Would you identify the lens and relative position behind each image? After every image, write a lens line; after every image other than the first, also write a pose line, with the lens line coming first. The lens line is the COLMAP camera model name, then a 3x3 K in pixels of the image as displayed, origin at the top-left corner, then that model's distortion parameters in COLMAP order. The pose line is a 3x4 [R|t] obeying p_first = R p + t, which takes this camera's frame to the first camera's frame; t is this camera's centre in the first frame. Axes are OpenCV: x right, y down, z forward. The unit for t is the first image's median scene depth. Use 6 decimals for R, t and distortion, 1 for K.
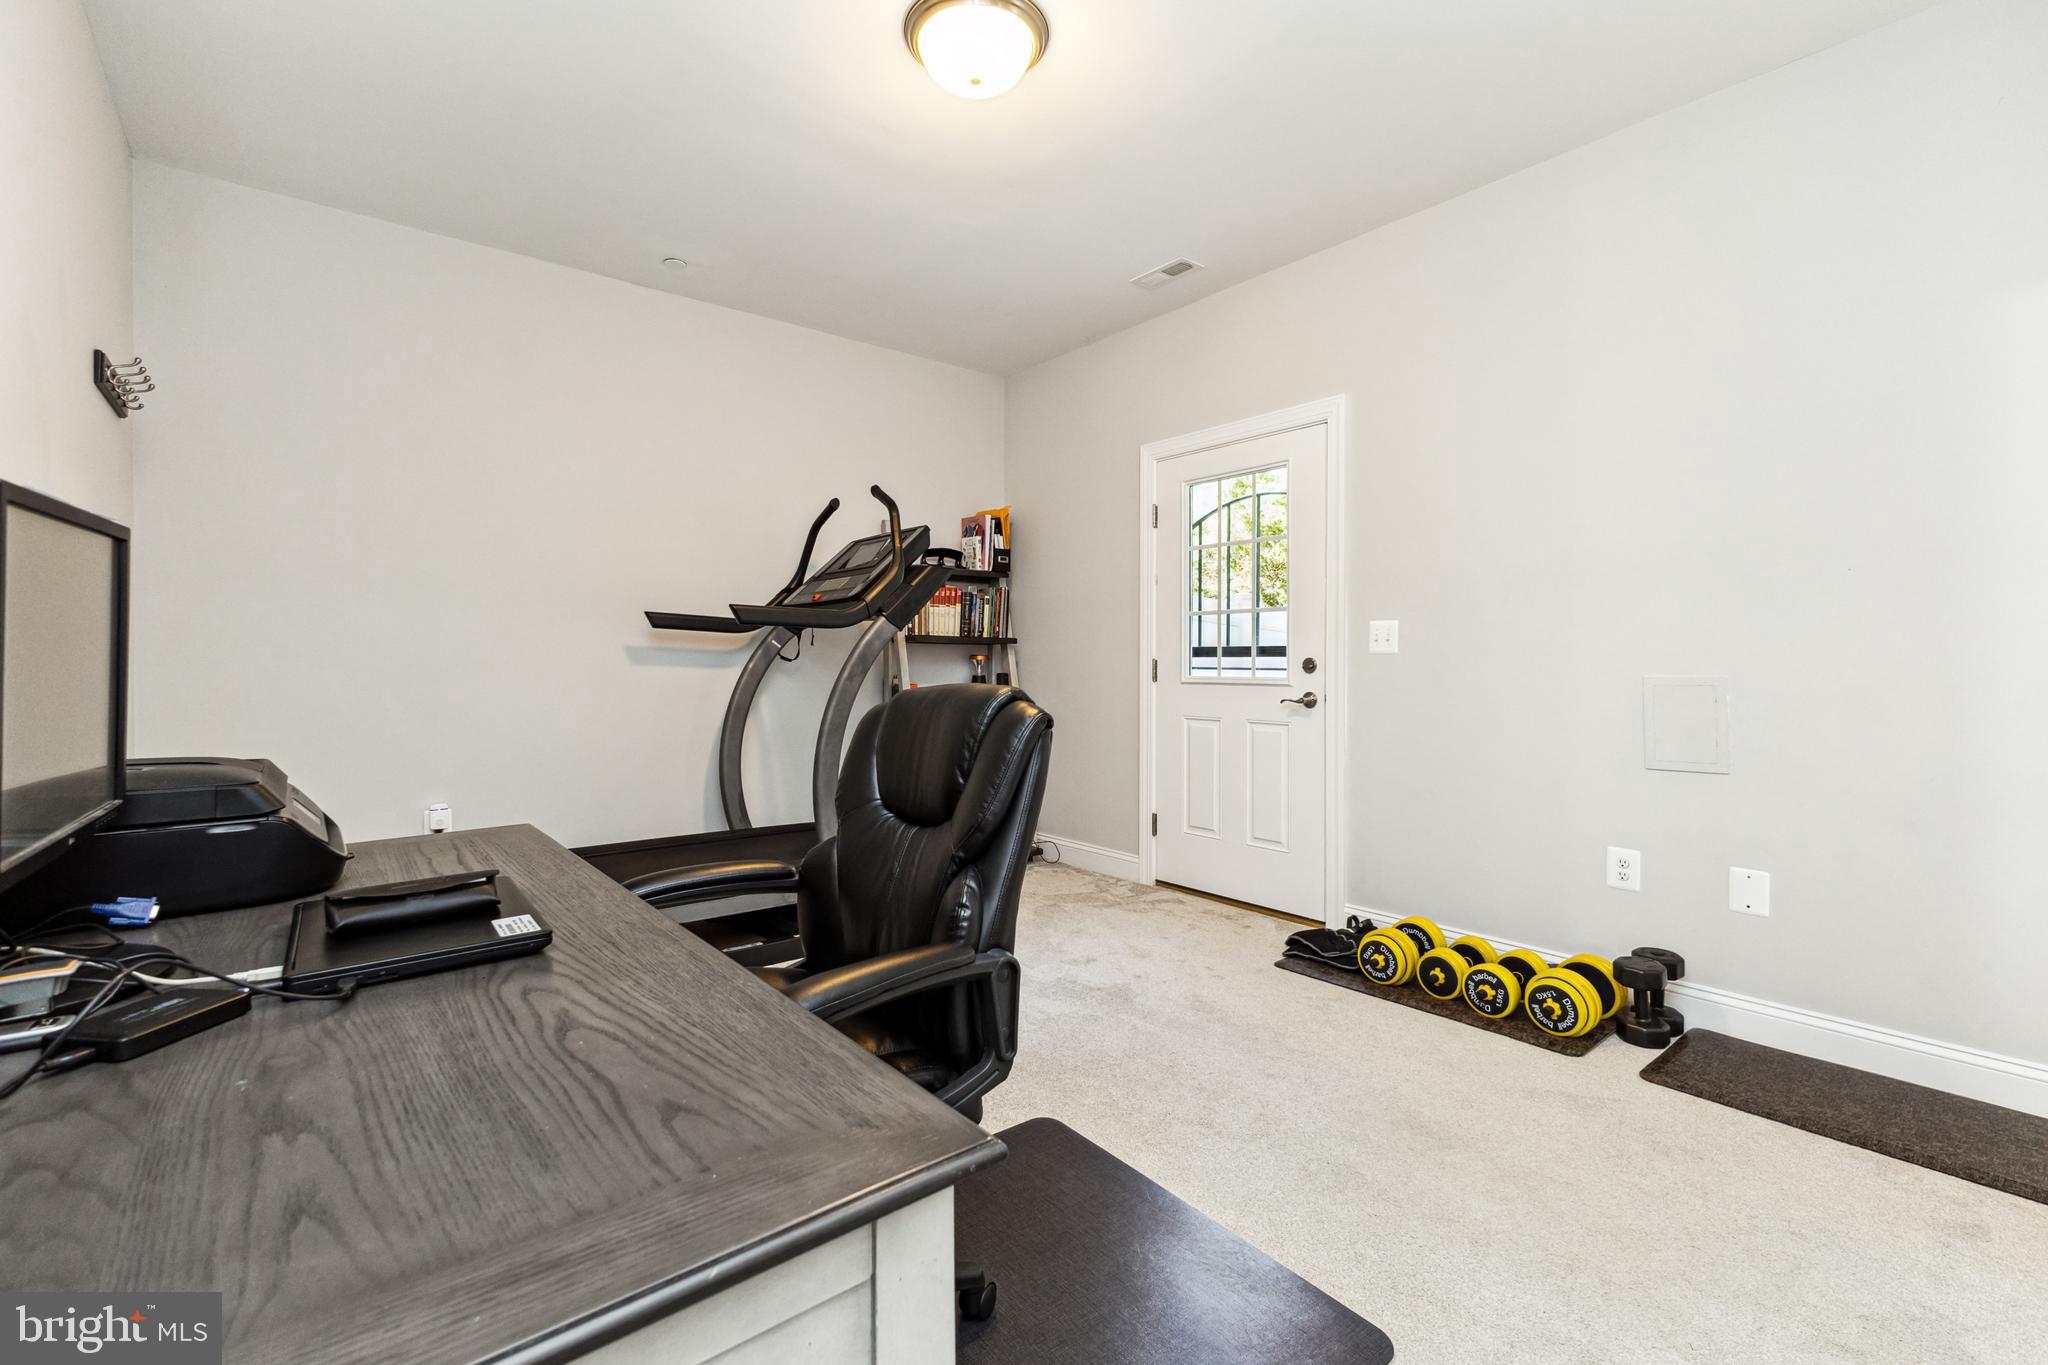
lens RADIAL K [[894.2, 0, 1024.8], [0, 894.2, 672.9], [0, 0, 1]] dist [0.008888, -0.000066]
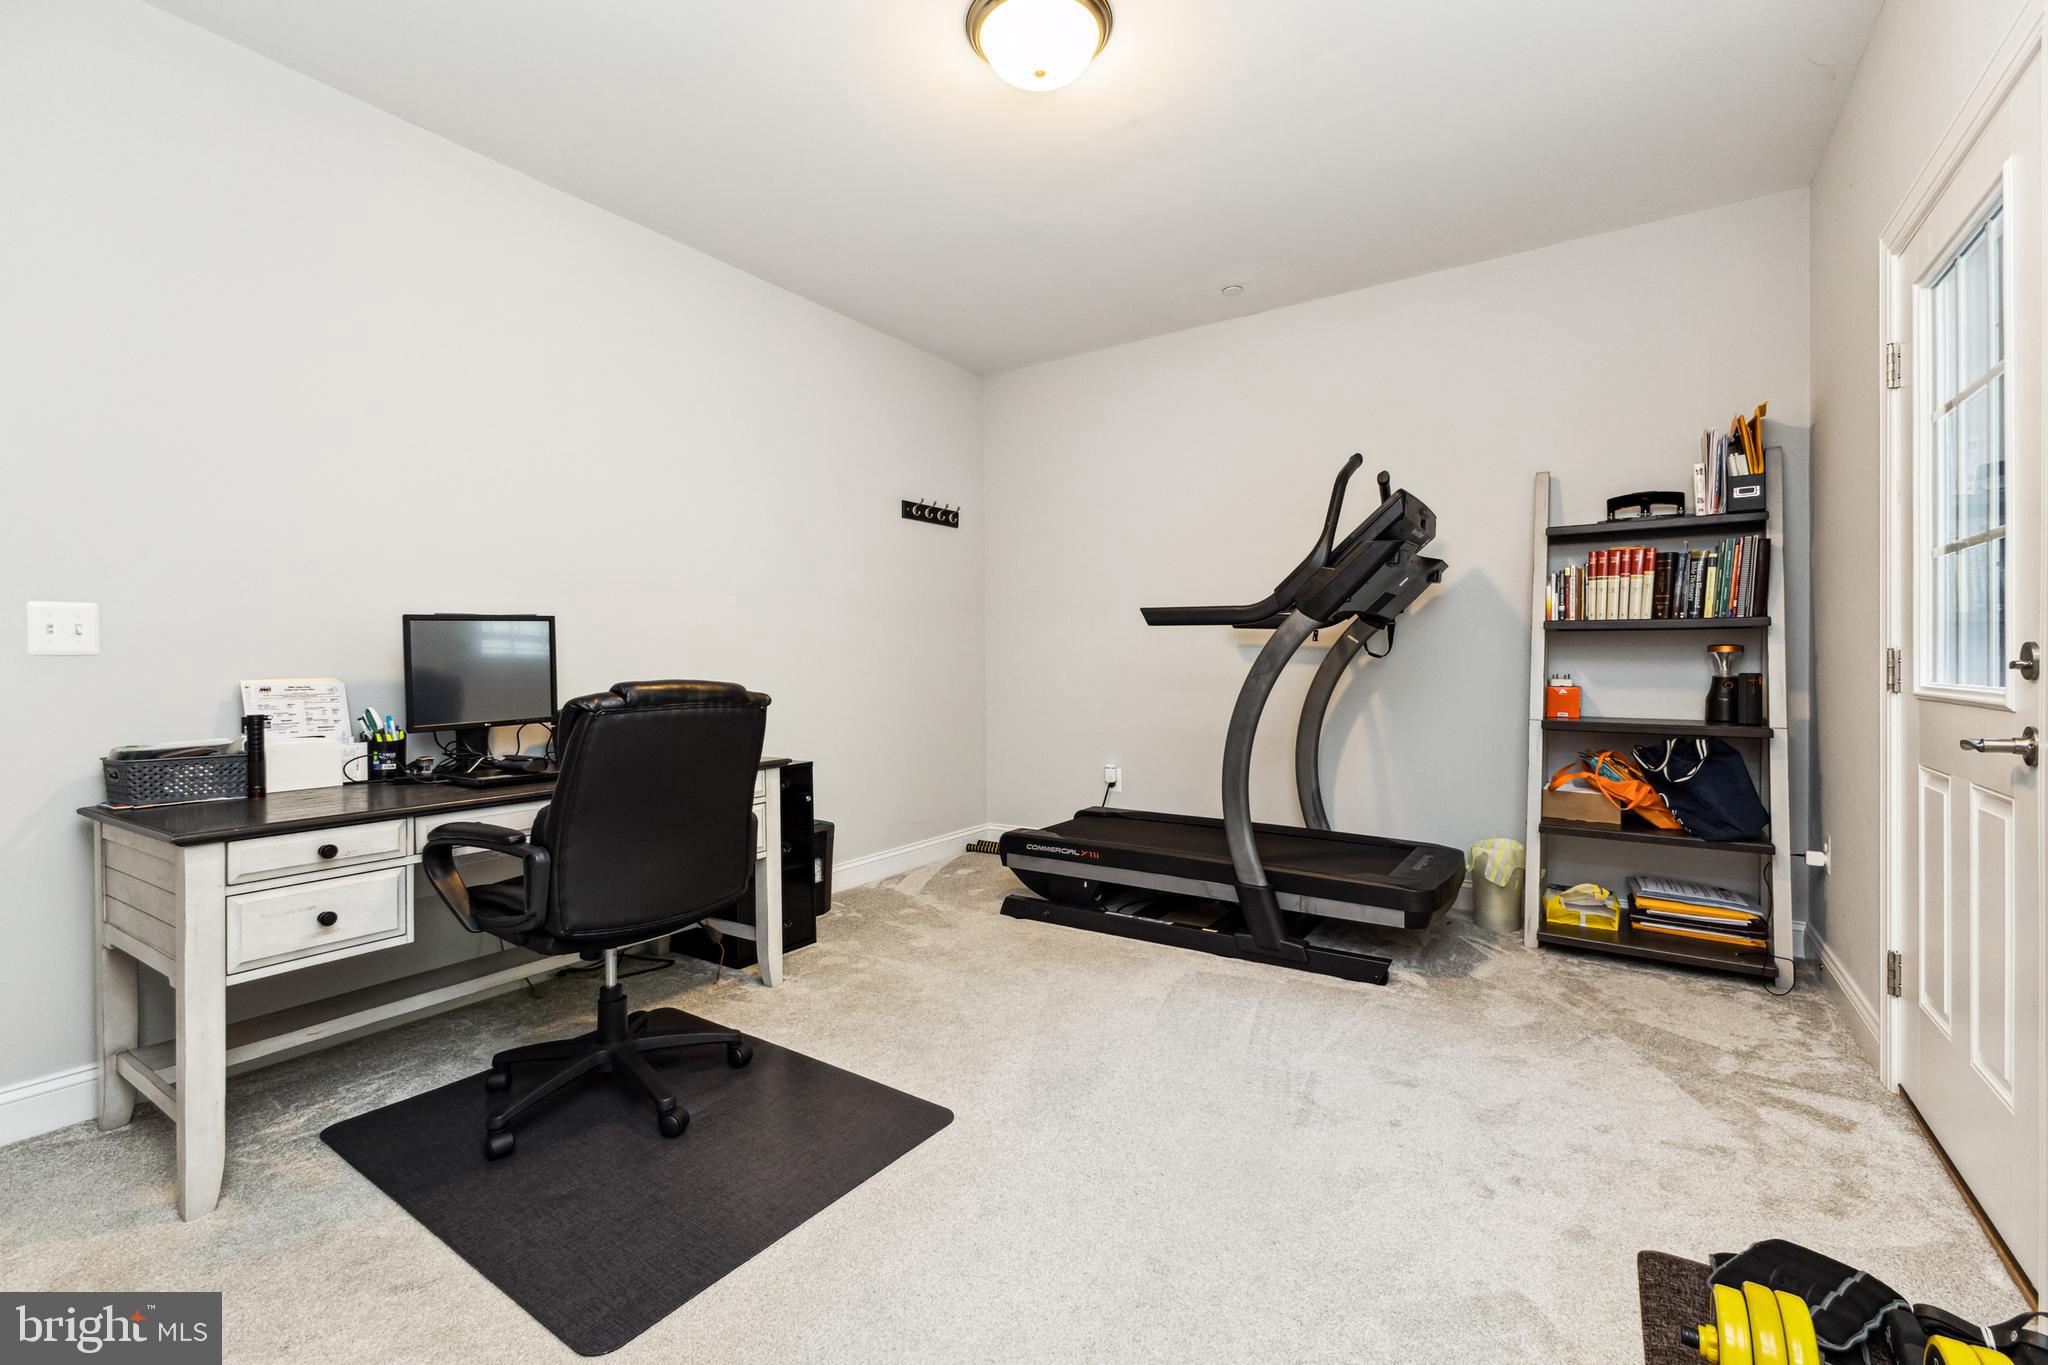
lens RADIAL K [[894.2, 0, 1024.8], [0, 894.2, 672.9], [0, 0, 1]] dist [0.008888, -0.000066]
pose [[0.284030, 0.010842, -0.958754, 0.577714], [-0.009421, 0.999919, 0.008517, -0.001563], [0.958769, 0.006613, 0.284109, 0.451880]]
